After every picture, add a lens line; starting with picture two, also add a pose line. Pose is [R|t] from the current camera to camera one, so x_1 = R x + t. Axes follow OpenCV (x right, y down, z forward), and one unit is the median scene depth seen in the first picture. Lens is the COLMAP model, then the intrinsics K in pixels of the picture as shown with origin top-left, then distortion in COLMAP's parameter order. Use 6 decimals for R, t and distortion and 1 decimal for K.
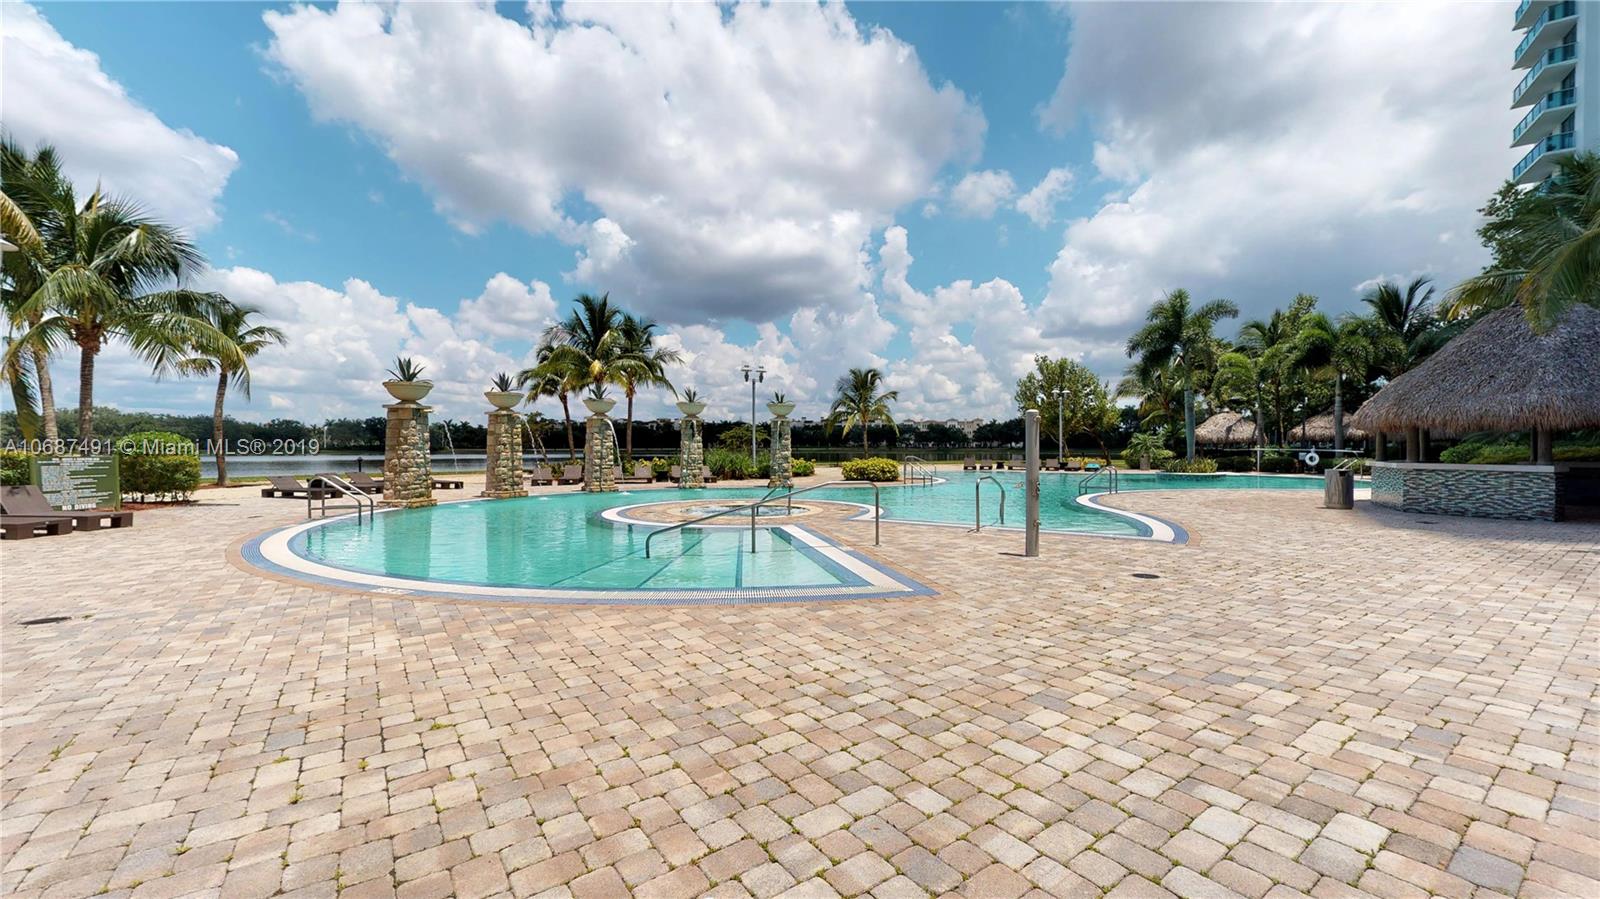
lens RADIAL K [[634.9, 0, 799.5], [0, 634.9, 447.8], [0, 0, 1]] dist [-0.003037, -0.000809]
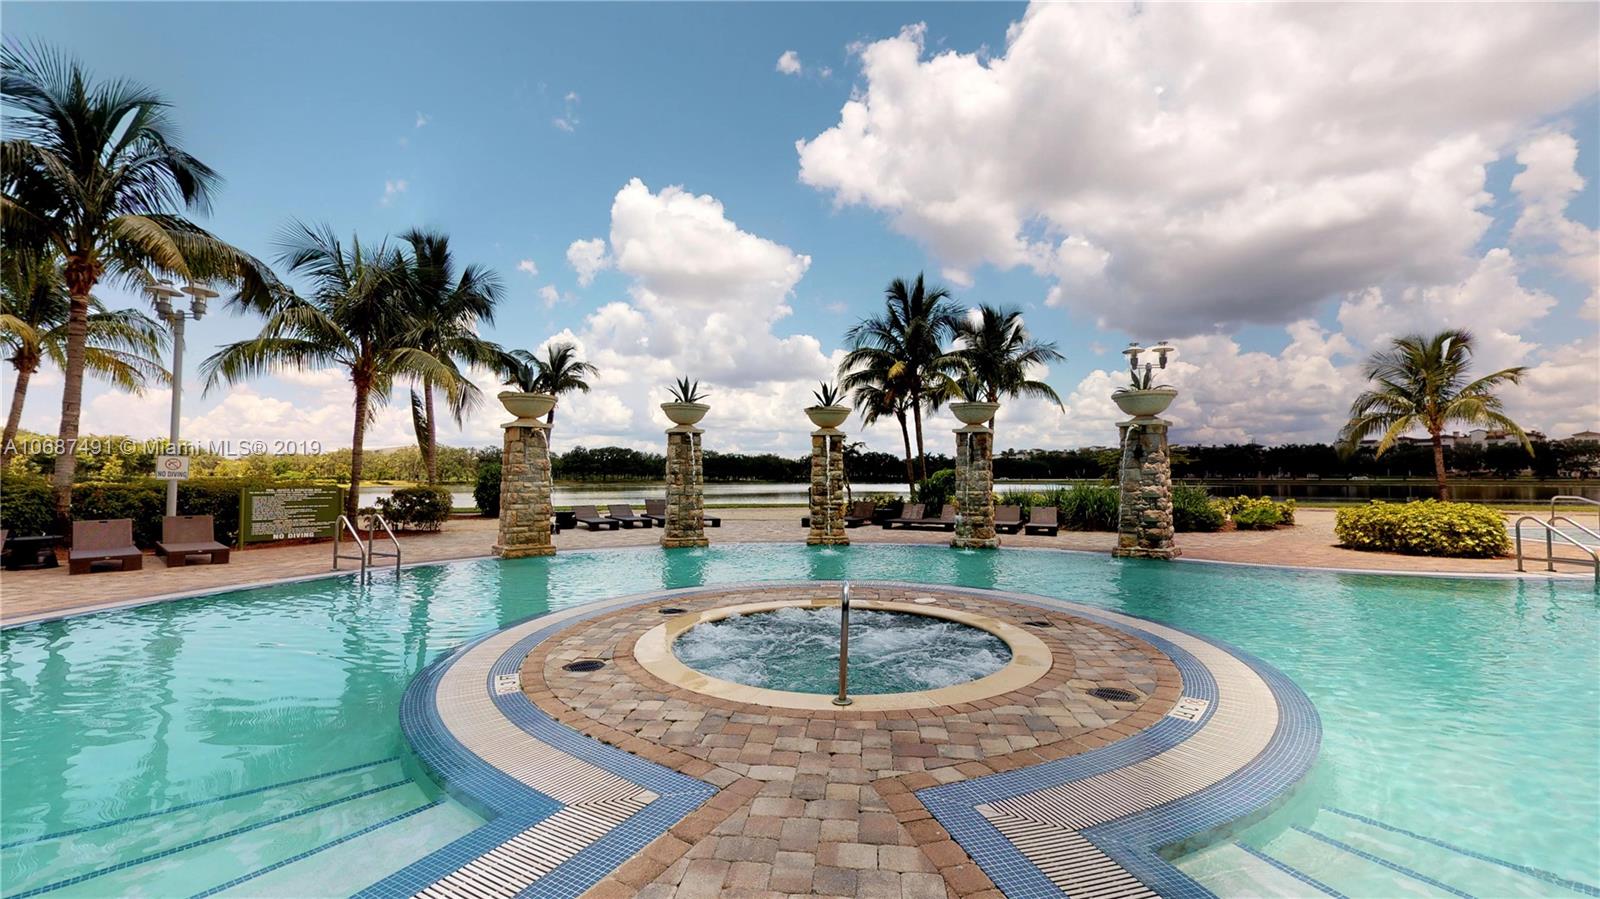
lens RADIAL K [[634.9, 0, 800.9], [0, 634.9, 453.9], [0, 0, 1]] dist [-0.003037, -0.000809]
pose [[0.746921, -0.025772, -0.664414, 0.056496], [0.000386, 0.999265, -0.038326, -0.000333], [0.664913, 0.028370, 0.746382, 0.241747]]
